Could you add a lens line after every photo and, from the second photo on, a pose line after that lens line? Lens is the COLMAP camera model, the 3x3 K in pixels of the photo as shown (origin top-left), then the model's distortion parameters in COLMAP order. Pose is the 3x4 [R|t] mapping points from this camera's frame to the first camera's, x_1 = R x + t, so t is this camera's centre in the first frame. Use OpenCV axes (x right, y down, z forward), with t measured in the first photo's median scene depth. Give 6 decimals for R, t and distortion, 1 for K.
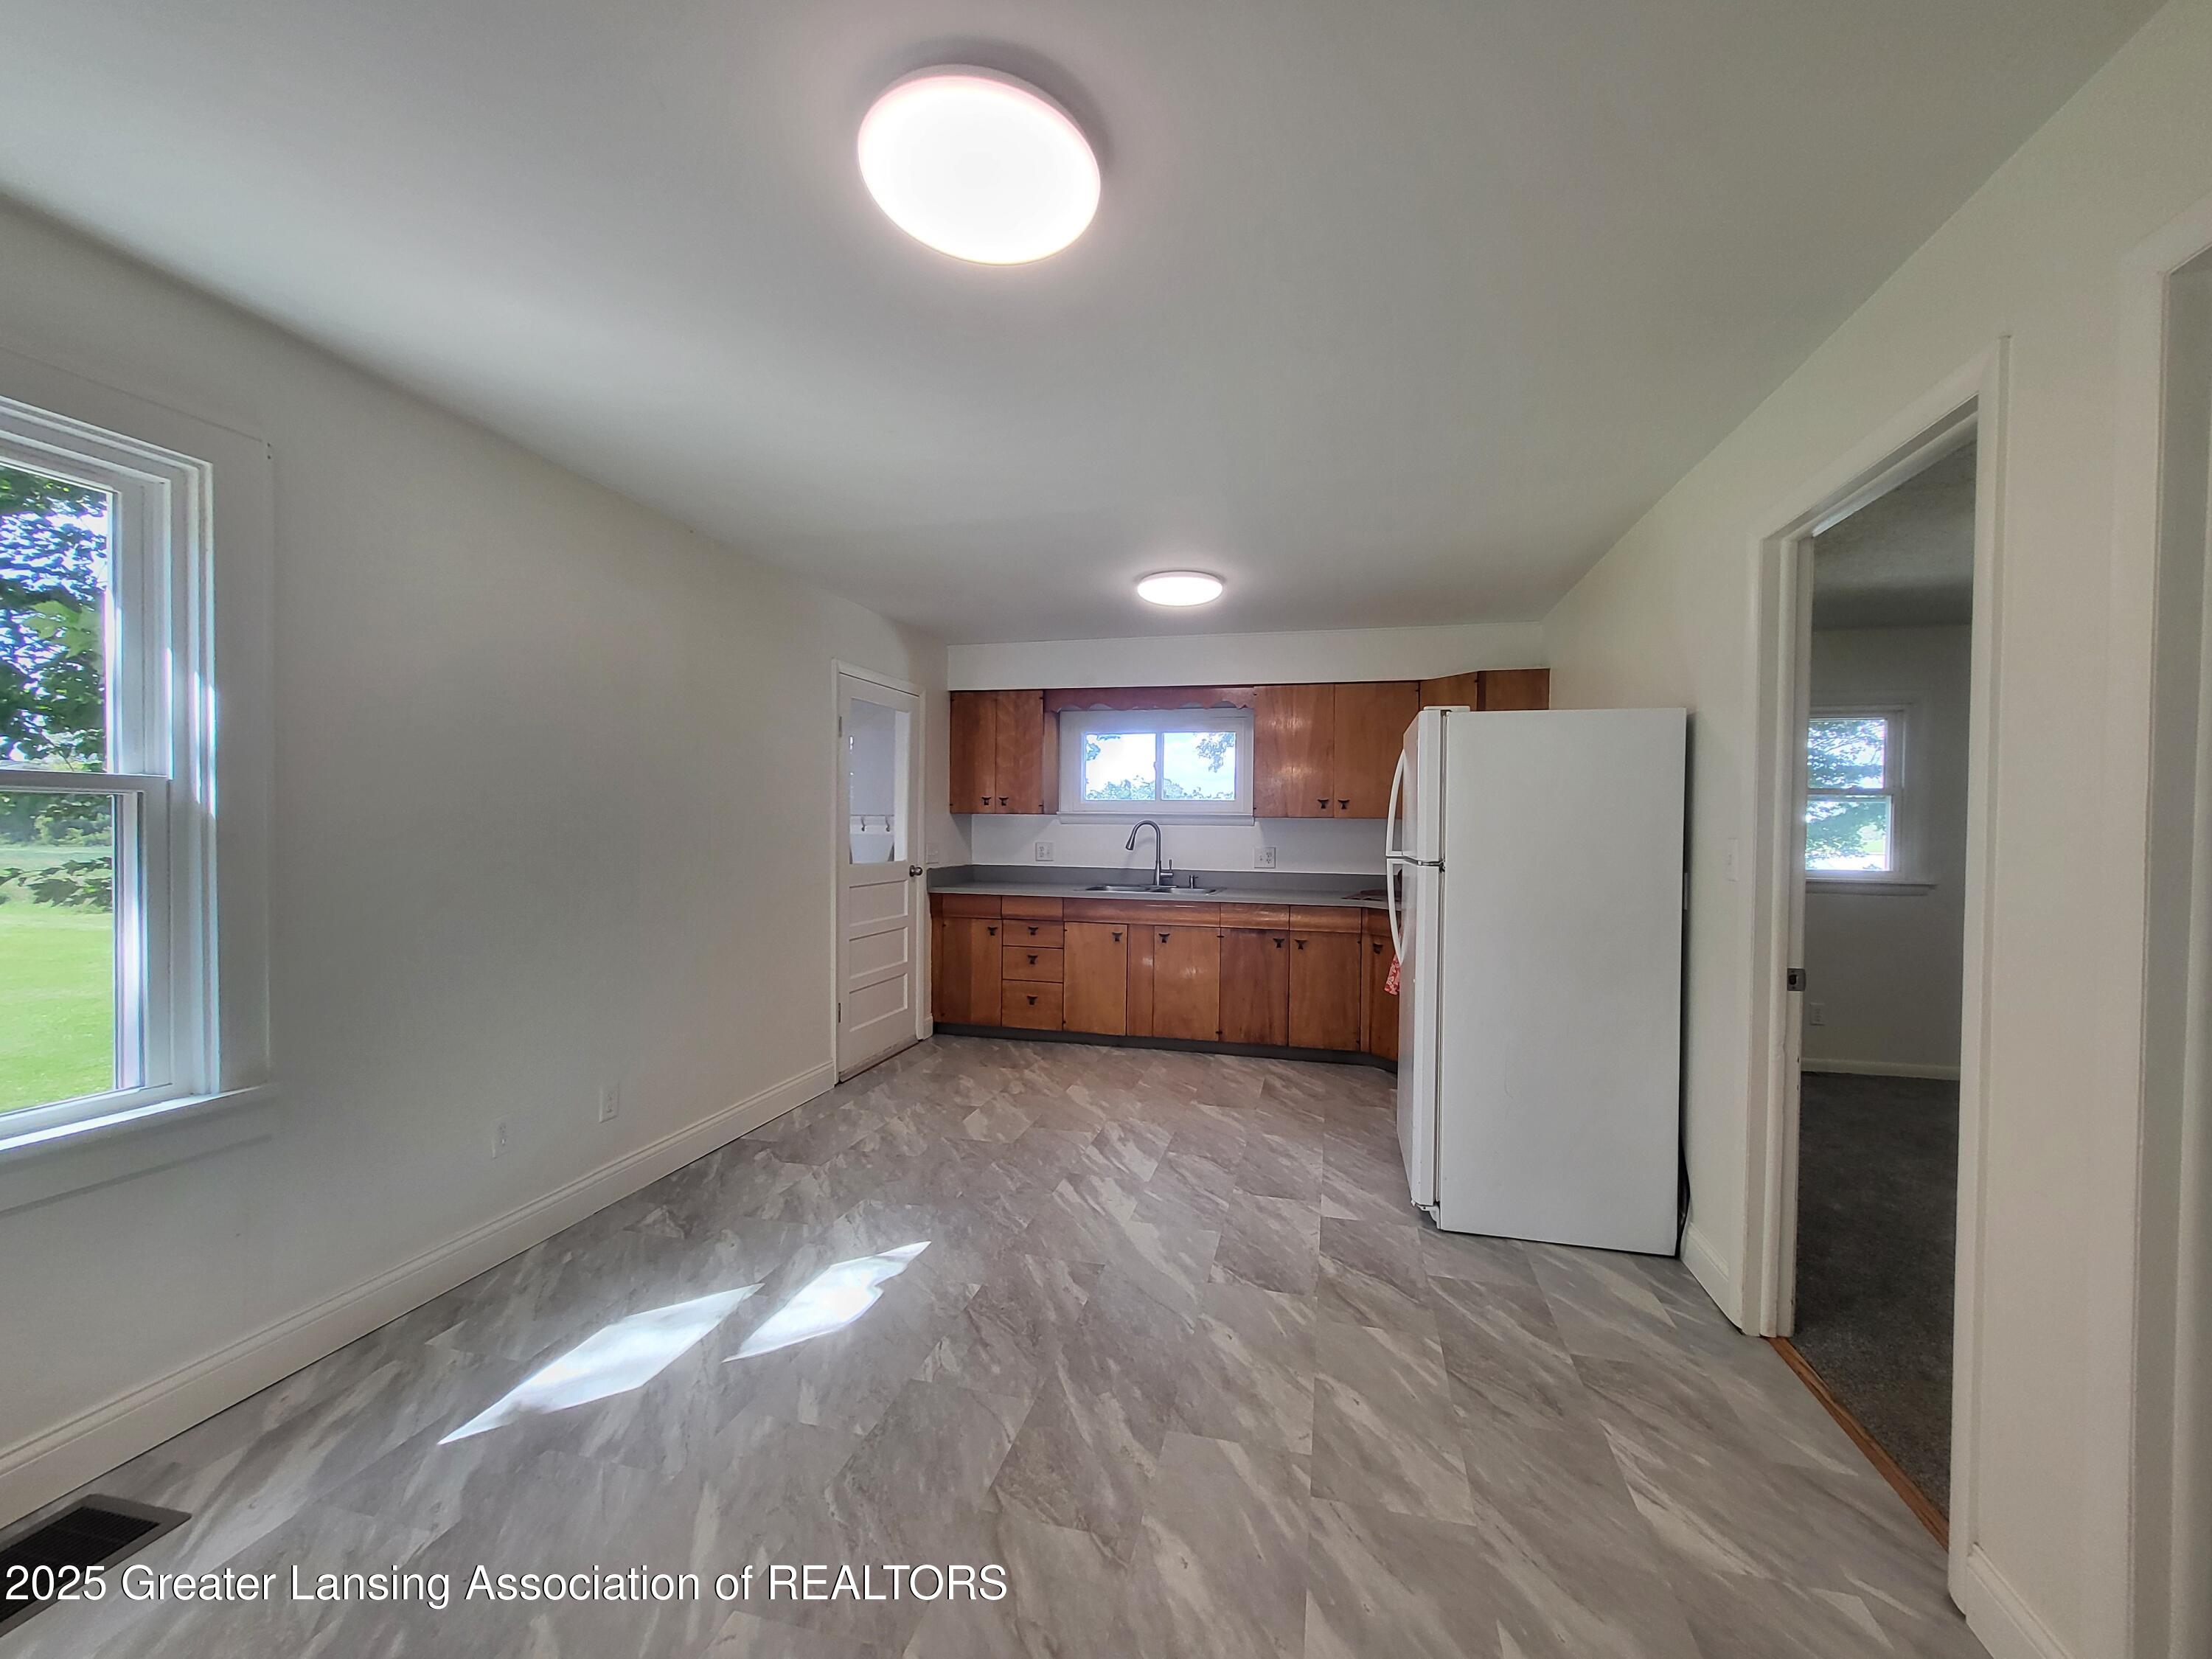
lens RADIAL K [[874.1, 0, 1109.9], [0, 874.1, 834.3], [0, 0, 1]] dist [-0.000184, -0.000010]
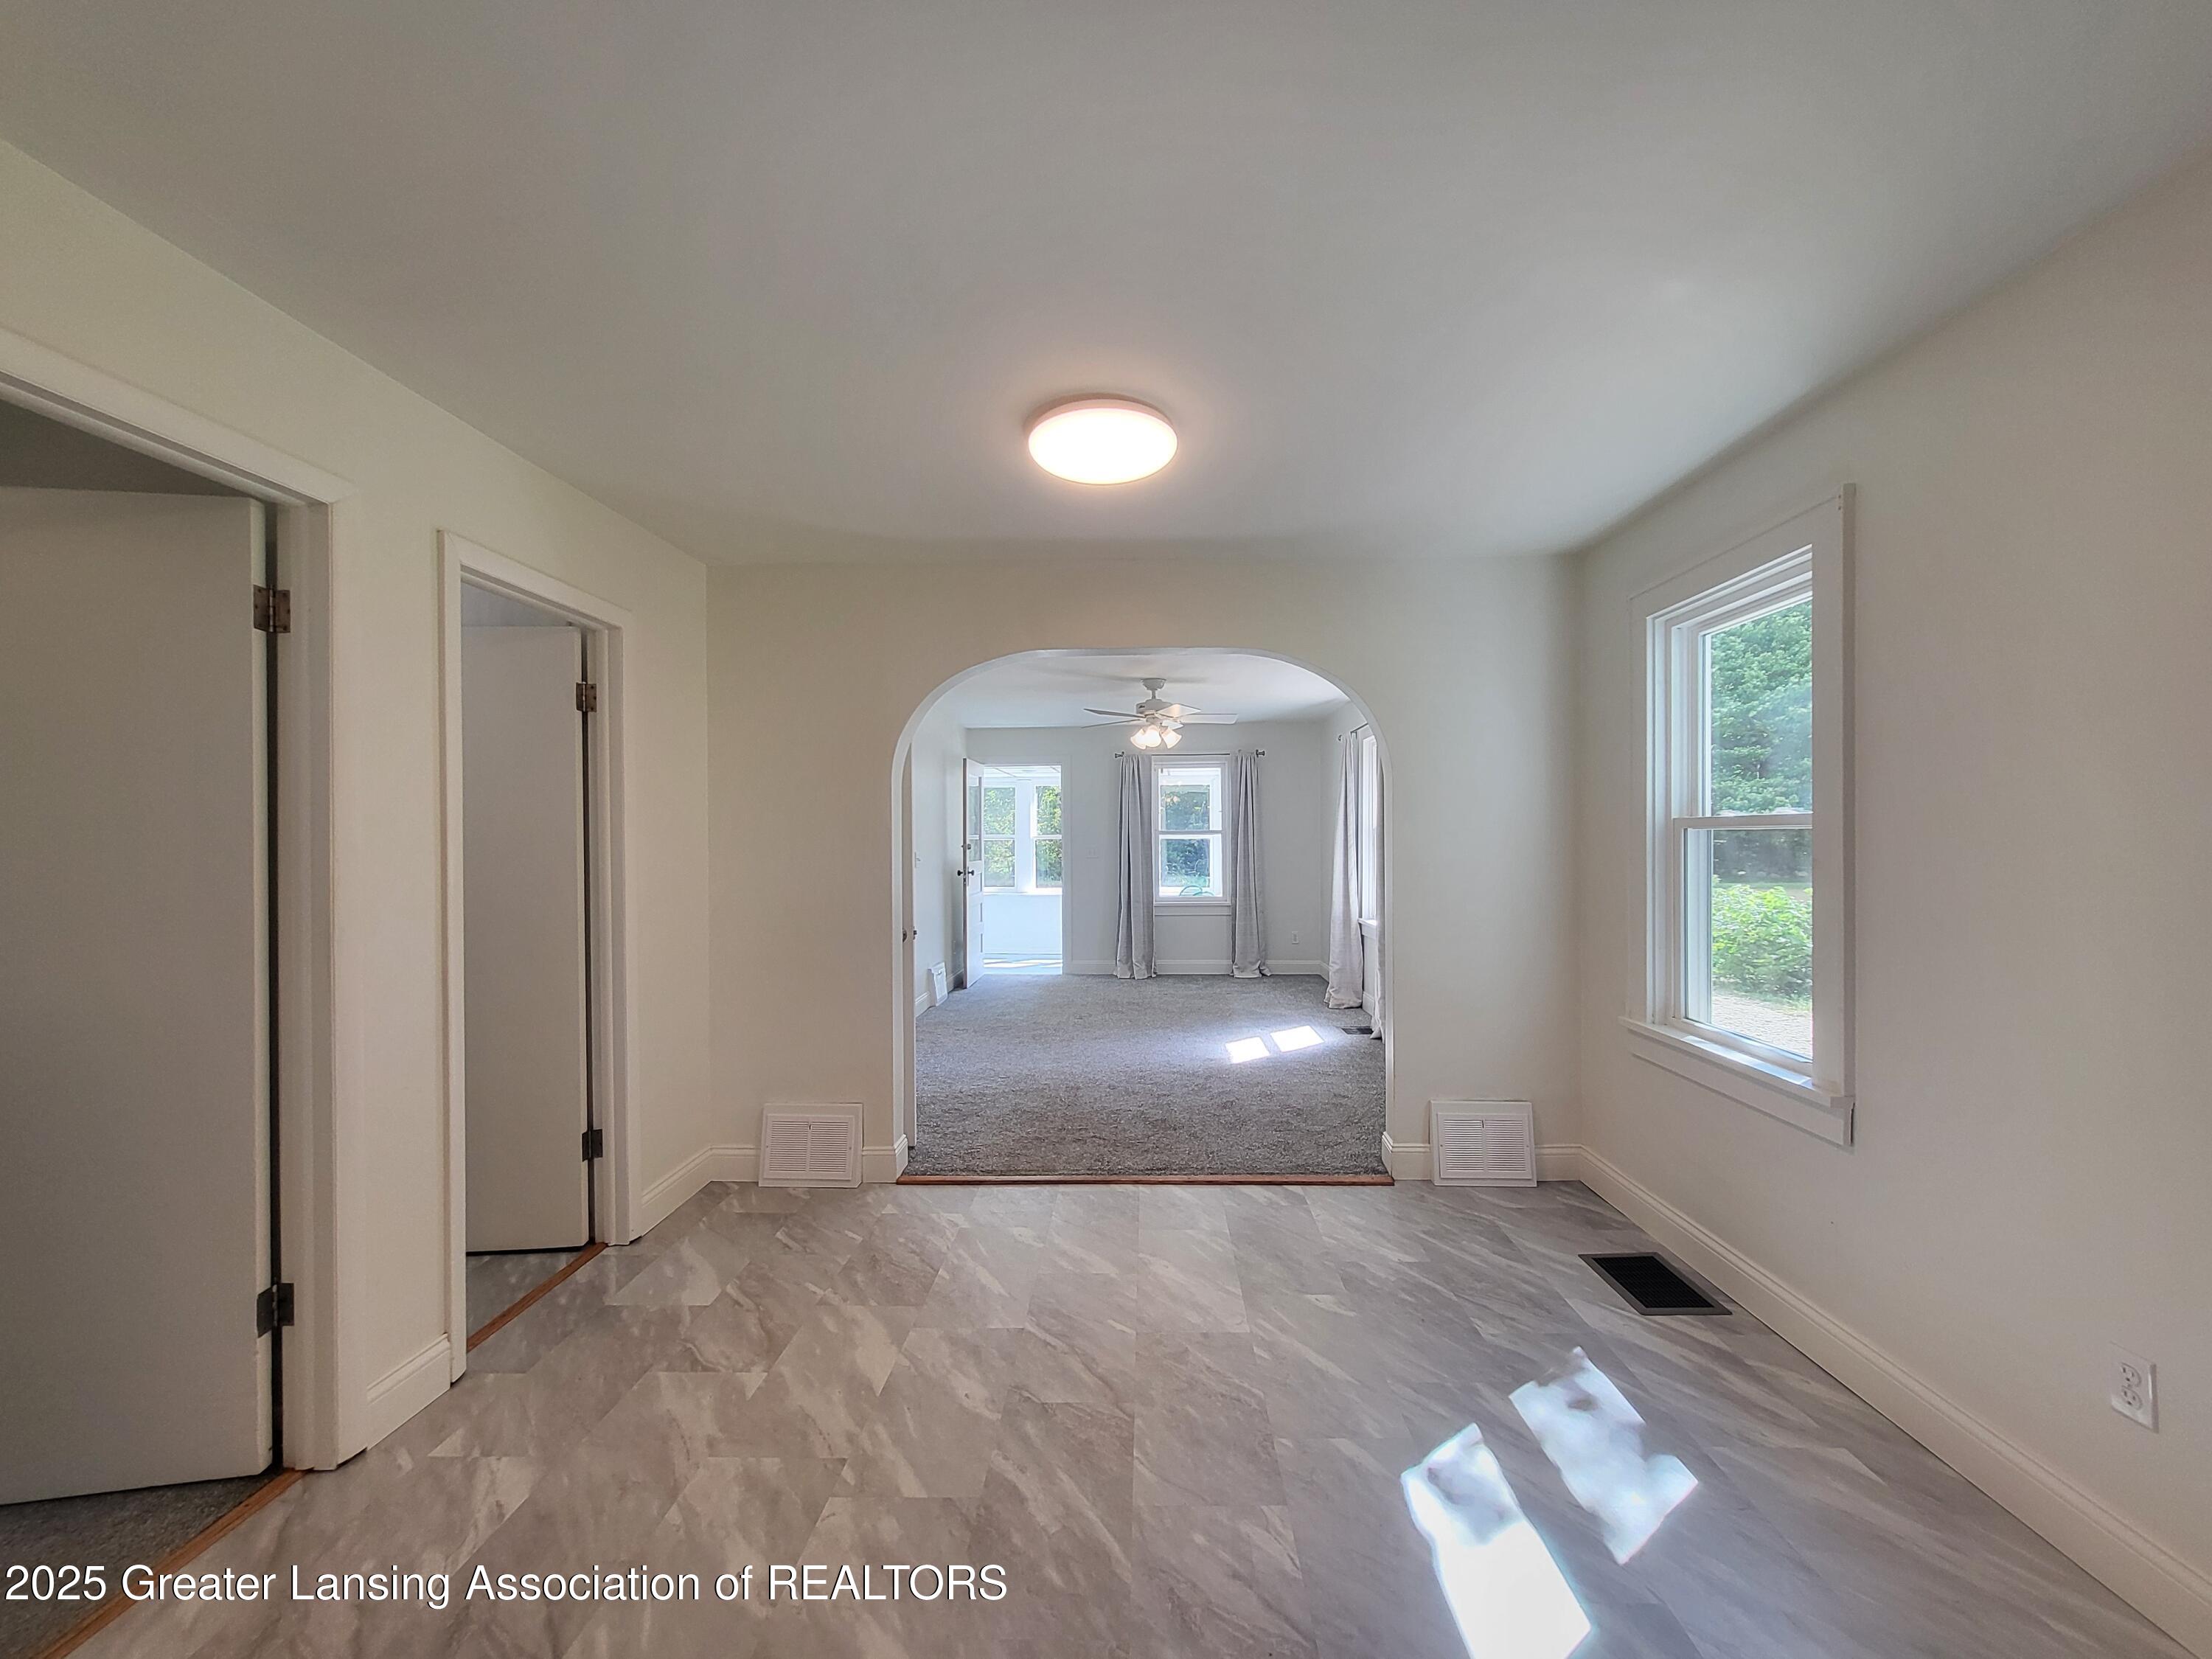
lens RADIAL K [[874.1, 0, 1109.0], [0, 874.1, 838.3], [0, 0, 1]] dist [-0.000184, -0.000010]
pose [[-0.977645, -0.004883, -0.210206, 0.131828], [-0.006751, 0.999944, 0.008173, -0.028914], [0.210154, 0.009409, -0.977623, 1.955212]]
